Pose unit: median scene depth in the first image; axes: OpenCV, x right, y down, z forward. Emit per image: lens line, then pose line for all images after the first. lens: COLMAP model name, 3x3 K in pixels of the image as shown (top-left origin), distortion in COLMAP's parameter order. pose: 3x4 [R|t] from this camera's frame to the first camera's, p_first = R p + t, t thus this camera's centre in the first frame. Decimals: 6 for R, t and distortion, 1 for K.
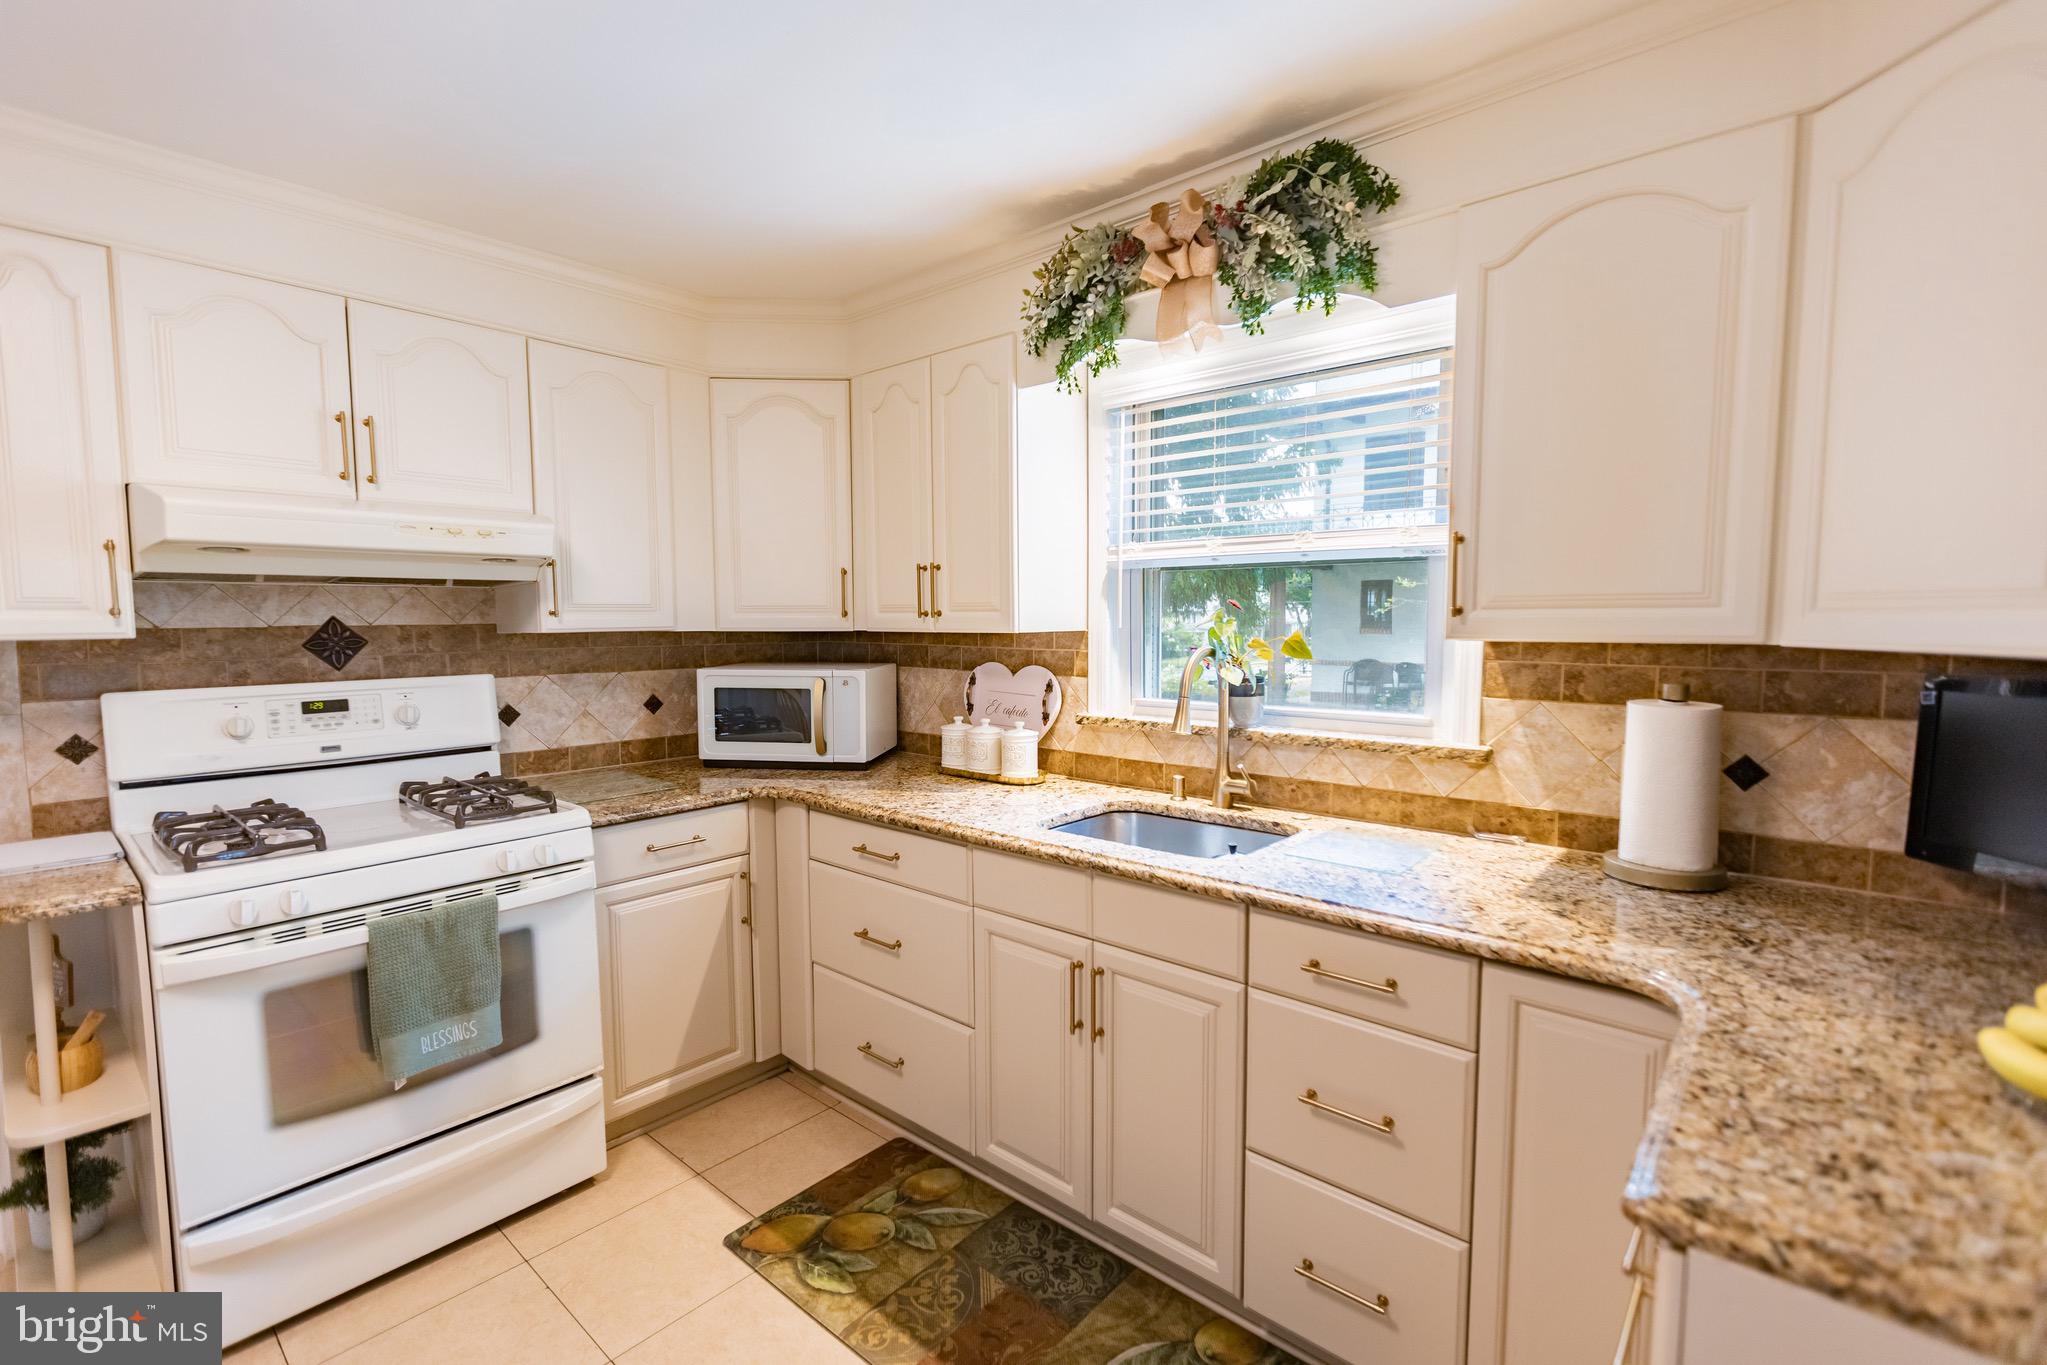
lens RADIAL K [[910.2, 0, 998.8], [0, 910.2, 683.0], [0, 0, 1]] dist [-0.000175, -0.000084]
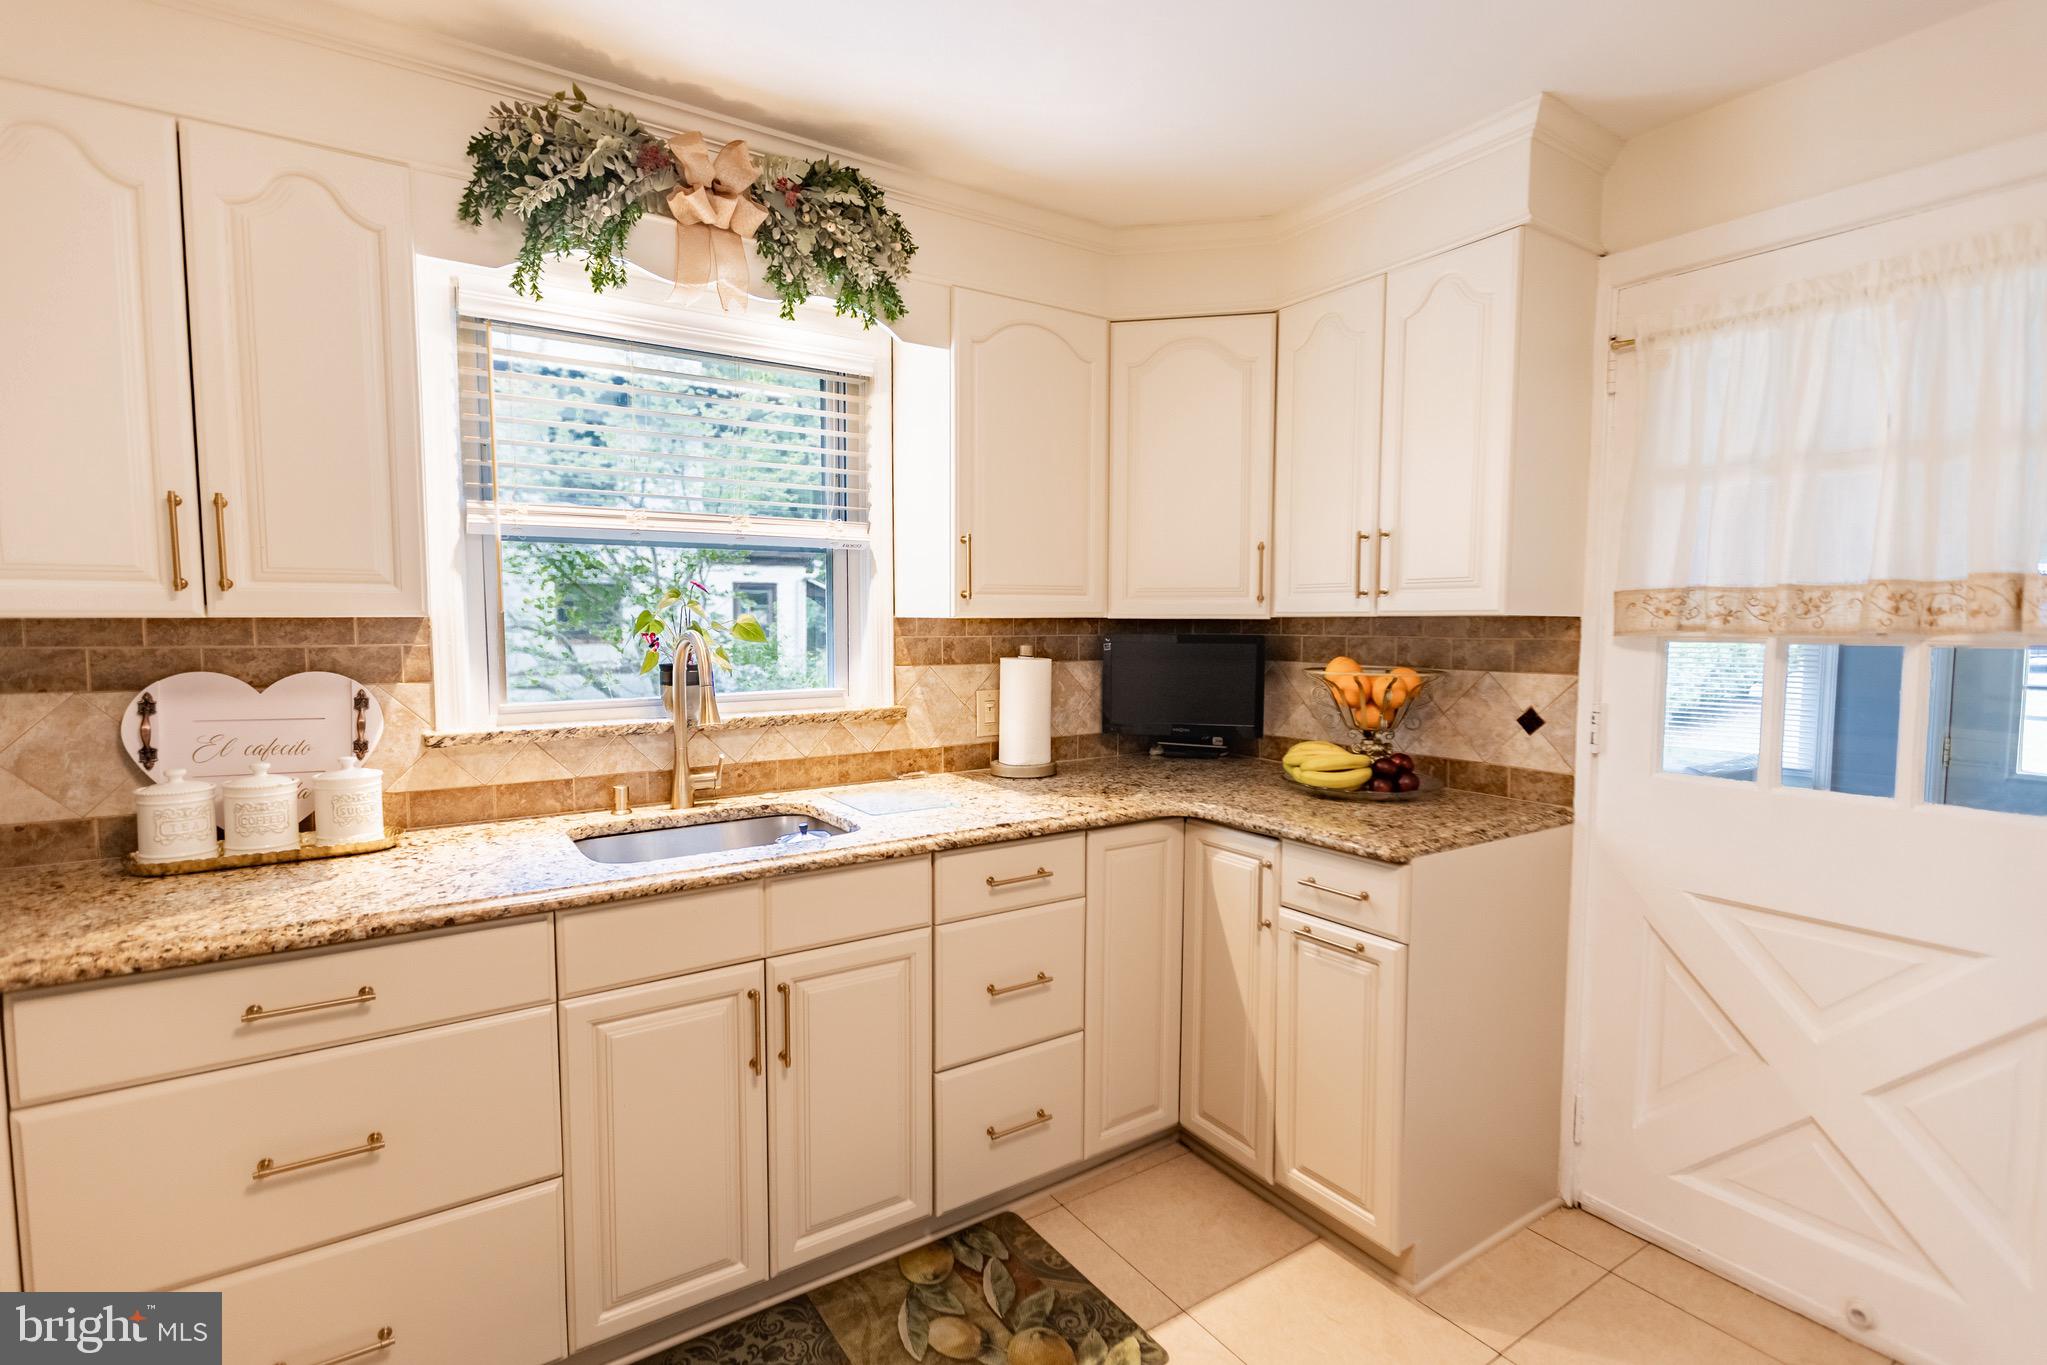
lens RADIAL K [[965.1, 0, 1027.5], [0, 965.1, 685.6], [0, 0, 1]] dist [-0.001370, -0.000206]
pose [[0.247235, -0.062505, 0.966937, -0.664445], [0.072533, 0.996311, 0.045858, -0.005348], [-0.966237, 0.058797, 0.250857, 0.464367]]
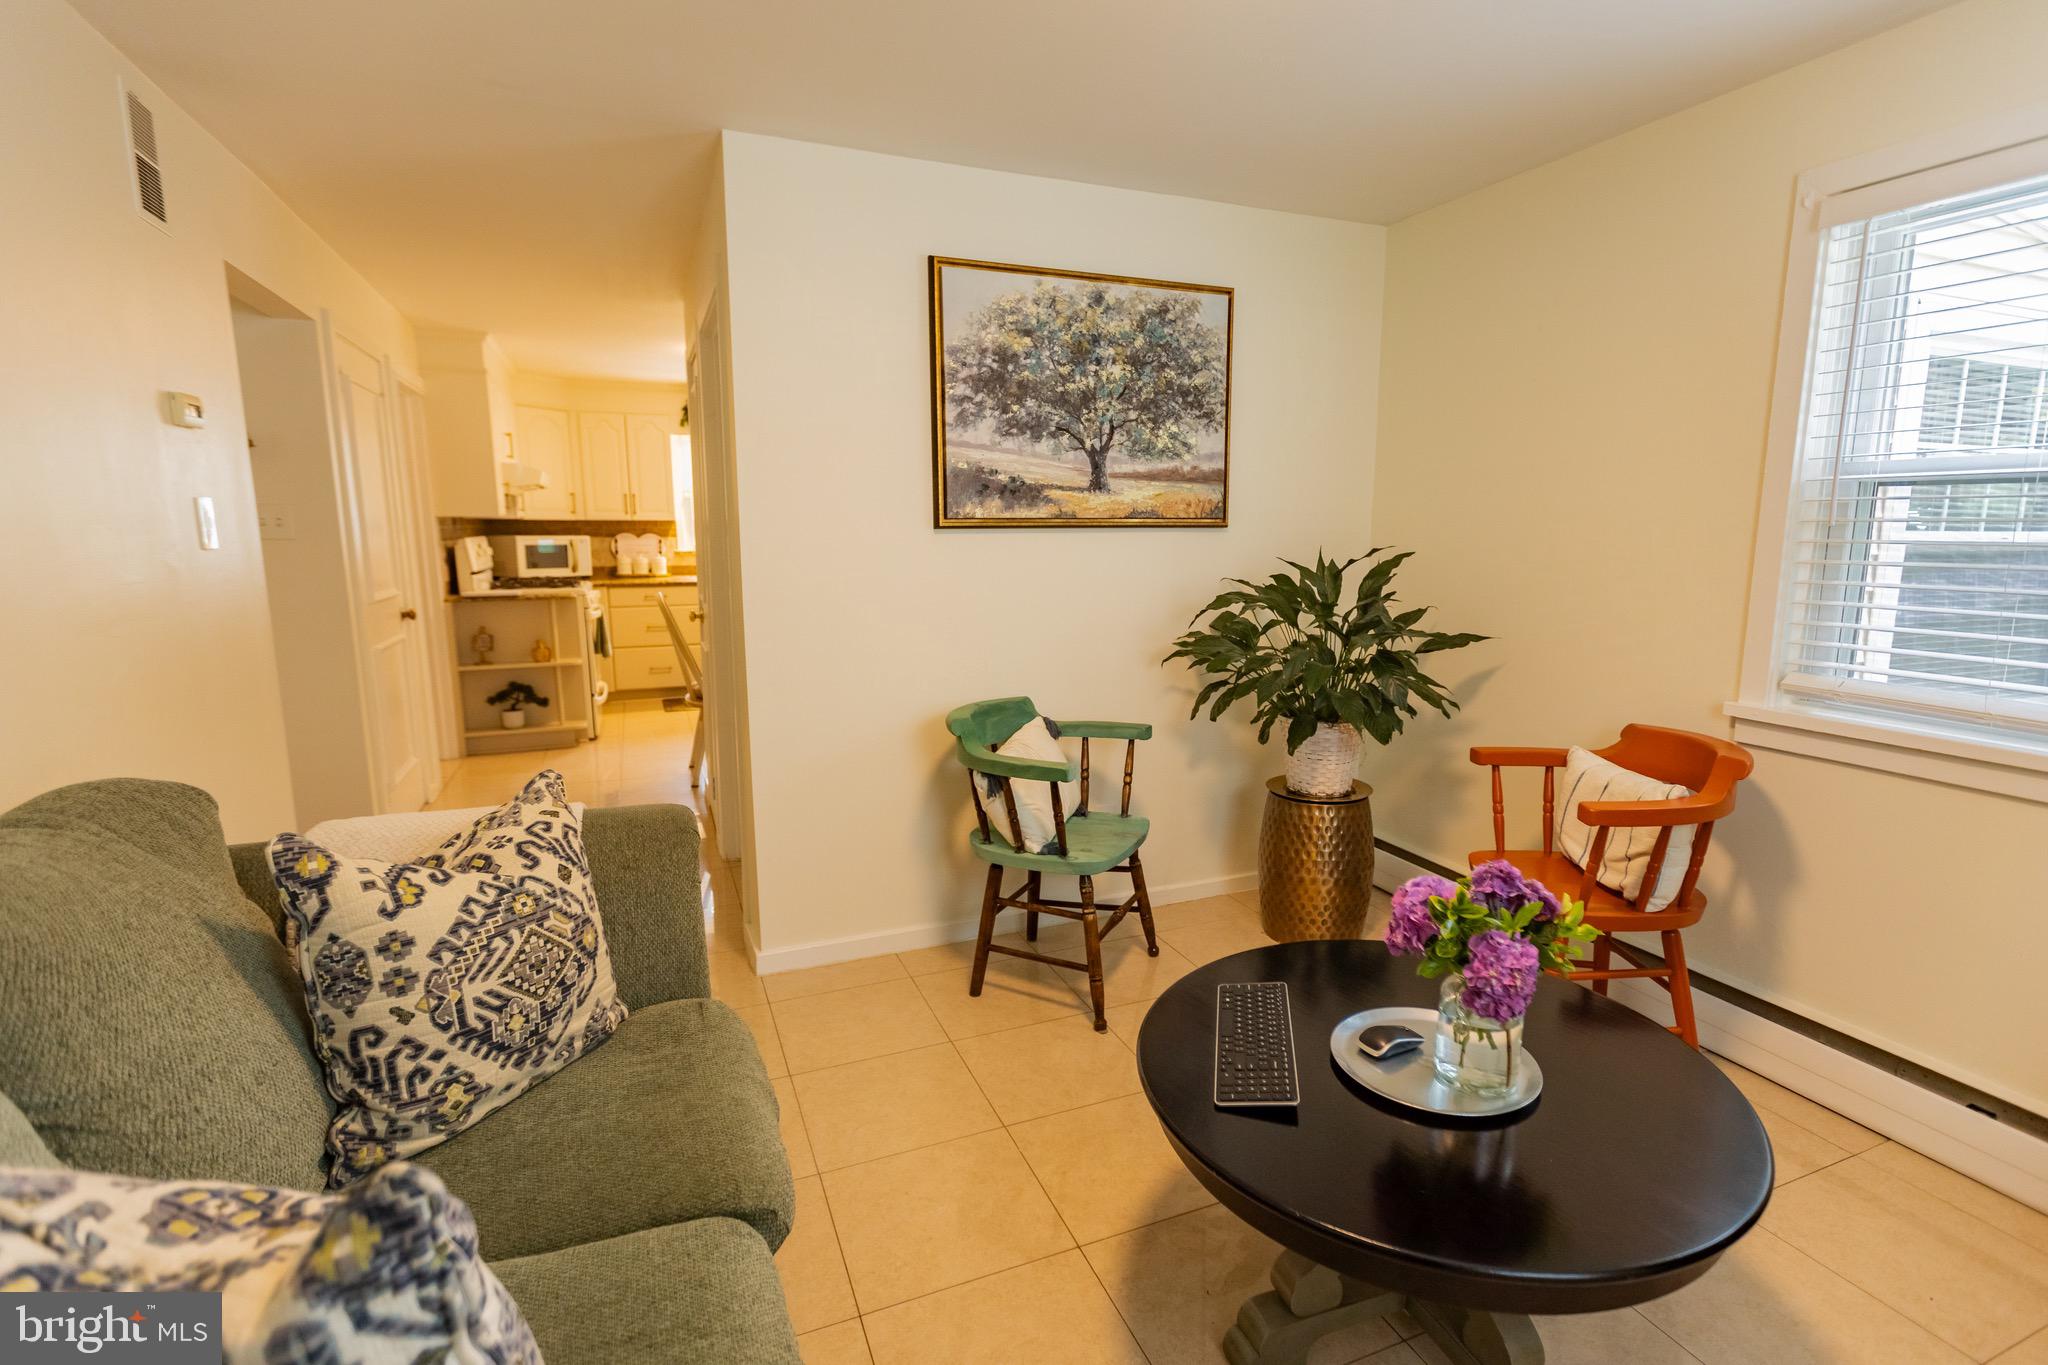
lens RADIAL K [[961.3, 0, 1029.3], [0, 961.3, 671.2], [0, 0, 1]] dist [0.029349, -0.000002]
pose [[0.431877, -0.132090, 0.892208, -2.697454], [0.067536, 0.991177, 0.114051, 0.173059], [-0.899400, 0.011000, 0.436987, -1.581082]]
